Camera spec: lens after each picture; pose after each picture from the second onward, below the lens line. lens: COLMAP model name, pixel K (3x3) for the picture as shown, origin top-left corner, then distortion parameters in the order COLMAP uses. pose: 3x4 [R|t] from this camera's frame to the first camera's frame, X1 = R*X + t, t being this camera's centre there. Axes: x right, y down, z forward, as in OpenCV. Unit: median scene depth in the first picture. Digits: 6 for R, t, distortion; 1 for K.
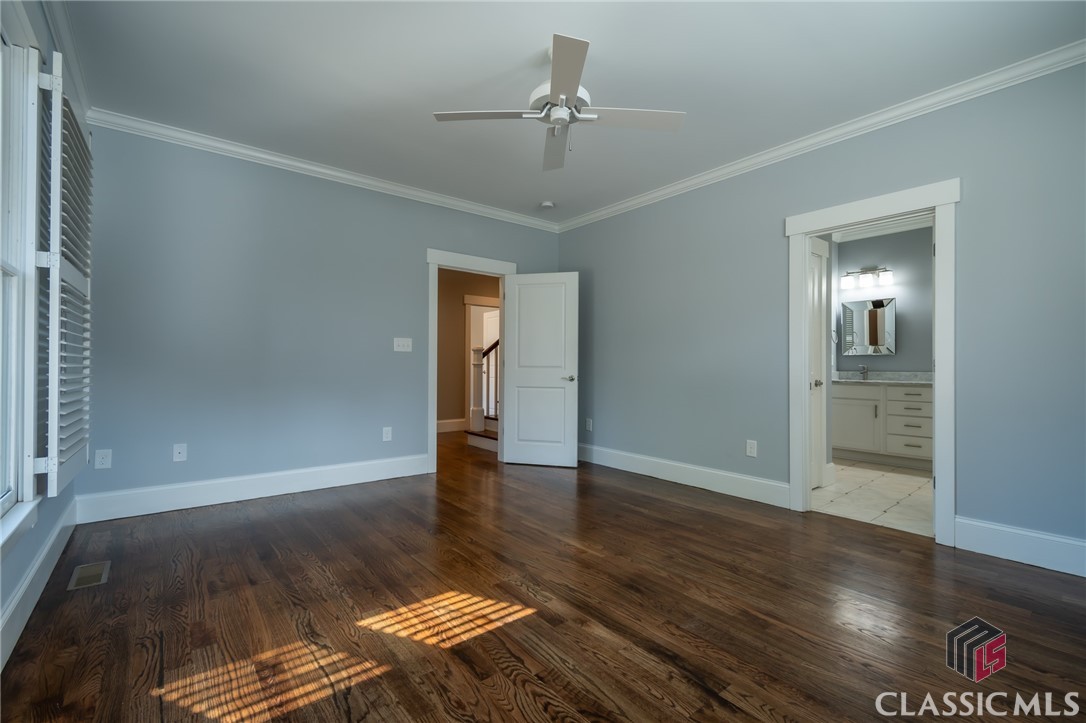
lens RADIAL K [[478.7, 0, 537.2], [0, 478.7, 358.8], [0, 0, 1]] dist [0.006414, -0.002002]
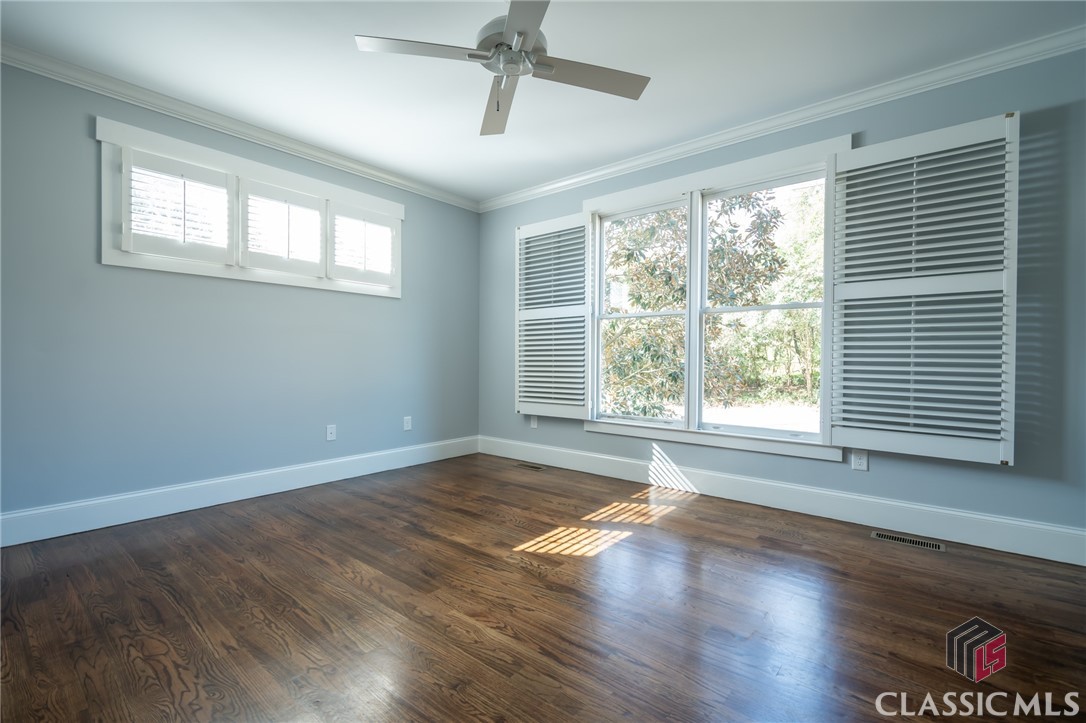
lens RADIAL K [[478.7, 0, 542.6], [0, 478.7, 362.6], [0, 0, 1]] dist [0.006414, -0.002002]
pose [[-0.975814, -0.007694, -0.218466, 0.217676], [-0.007300, 0.999970, -0.002608, 0.031995], [0.218480, -0.000950, -0.975841, 2.318121]]
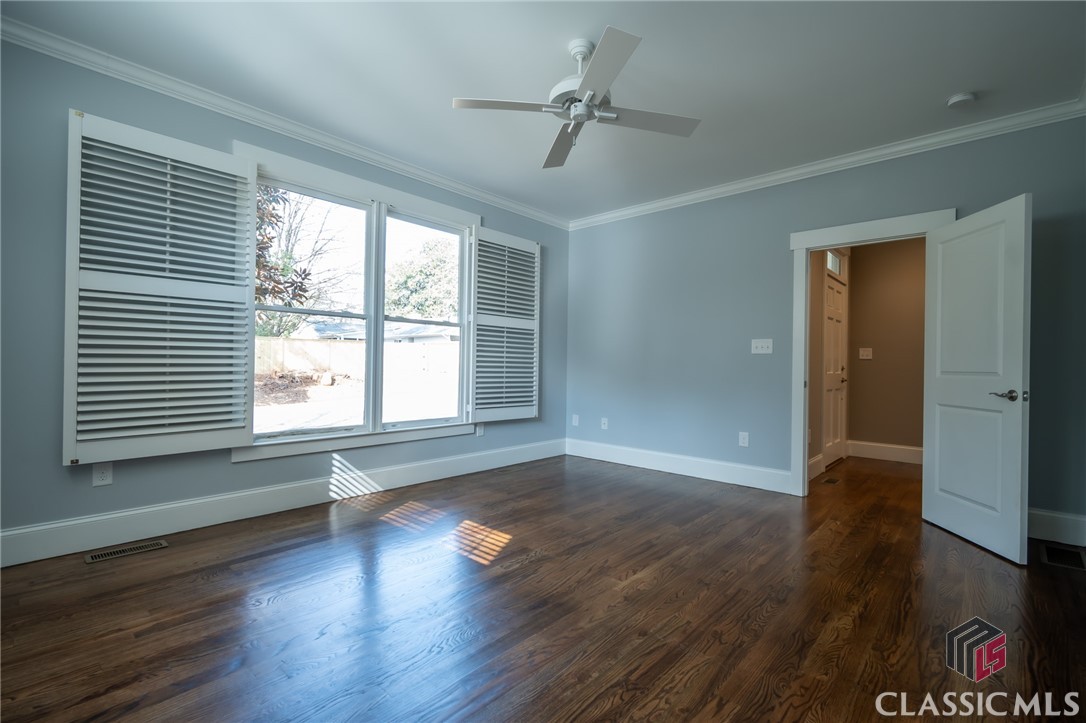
lens RADIAL K [[478.7, 0, 545.5], [0, 478.7, 359.9], [0, 0, 1]] dist [0.006414, -0.002002]
pose [[0.167731, -0.012958, -0.985748, 1.264056], [-0.000283, 0.999913, -0.013193, 0.021071], [0.985833, 0.002492, 0.167713, 0.966052]]
